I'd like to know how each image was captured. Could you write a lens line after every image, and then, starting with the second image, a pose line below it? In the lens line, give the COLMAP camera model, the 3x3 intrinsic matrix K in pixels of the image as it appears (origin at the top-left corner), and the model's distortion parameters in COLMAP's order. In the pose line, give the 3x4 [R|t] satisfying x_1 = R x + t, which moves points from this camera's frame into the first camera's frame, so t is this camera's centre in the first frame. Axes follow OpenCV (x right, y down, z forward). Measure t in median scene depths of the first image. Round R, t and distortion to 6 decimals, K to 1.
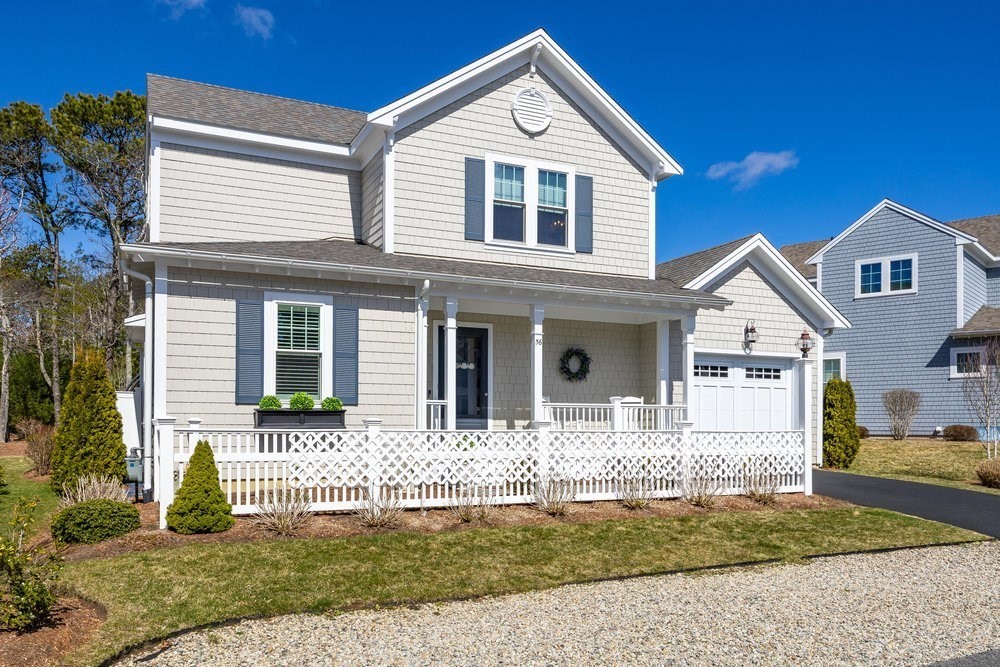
lens RADIAL K [[848.4, 0, 515.4], [0, 848.4, 349.3], [0, 0, 1]] dist [0.002739, 0.001574]
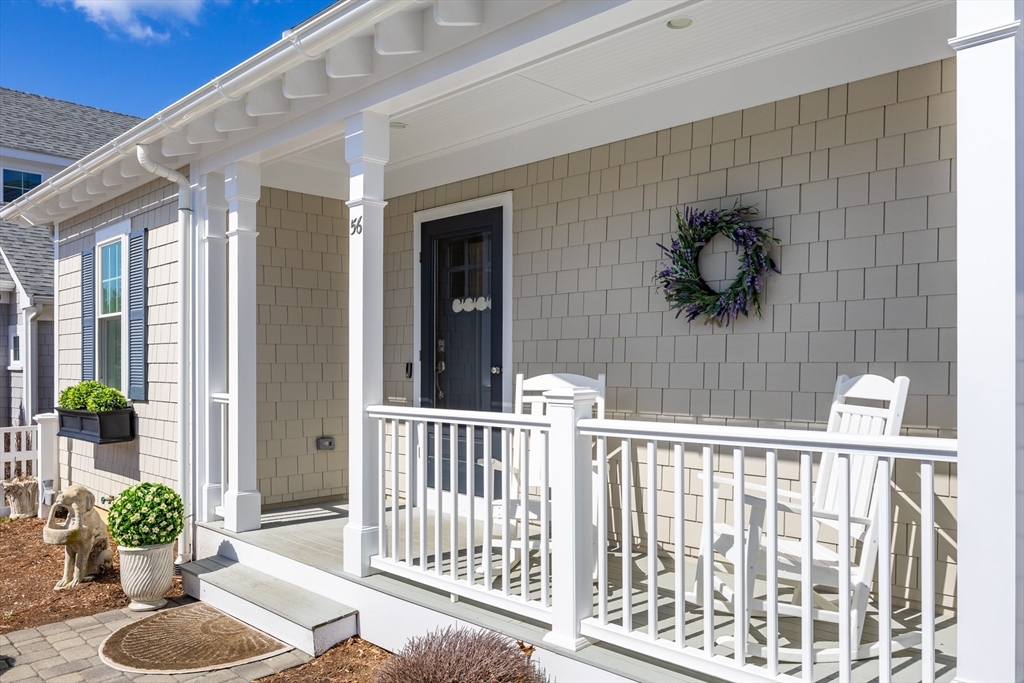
lens RADIAL K [[773.5, 0, 512.0], [0, 773.5, 341.5], [0, 0, 1]] dist [-0.002148, -0.000054]
pose [[0.321420, -0.033349, -0.946349, 0.310762], [0.090561, 0.995881, -0.004336, 0.040760], [0.942596, -0.084308, 0.323116, 0.874153]]
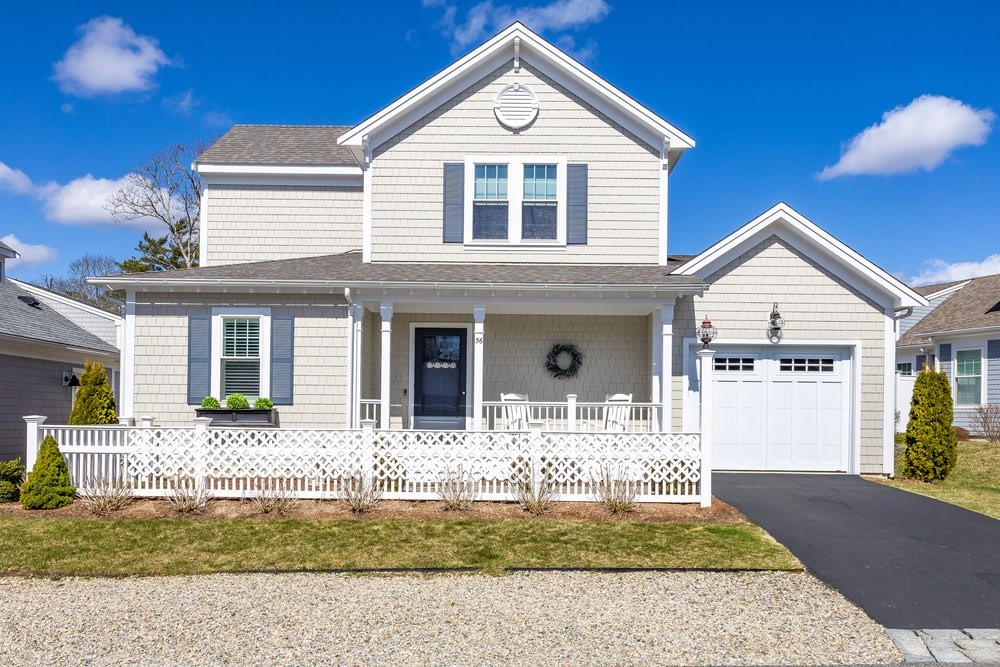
lens RADIAL K [[868.2, 0, 500.0], [0, 868.2, 333.5], [0, 0, 1]] dist [-0.001286, 0.067010]
pose [[0.890583, -0.040342, -0.453028, 0.469911], [0.034724, 0.999182, -0.020716, 0.004689], [0.453493, 0.002718, 0.891256, 0.091968]]
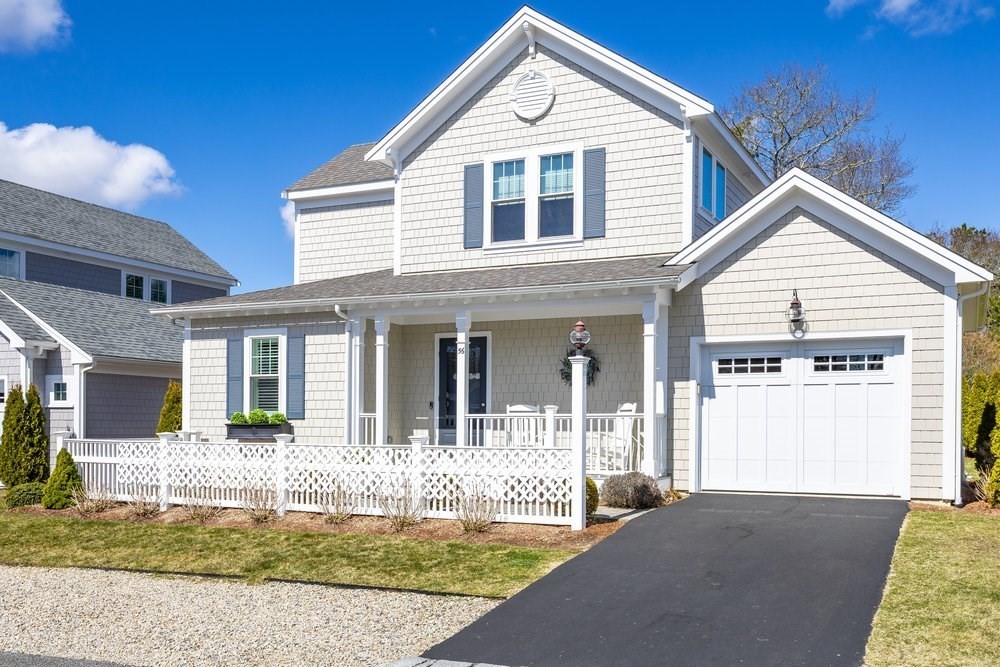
lens RADIAL K [[972.1, 0, 500.0], [0, 972.1, 333.5], [0, 0, 1]] dist [-0.004089, -0.005617]
pose [[0.603183, -0.078125, -0.793768, 0.849602], [0.070598, 0.996515, -0.044433, 0.022111], [0.794473, -0.029237, 0.606596, 0.338088]]
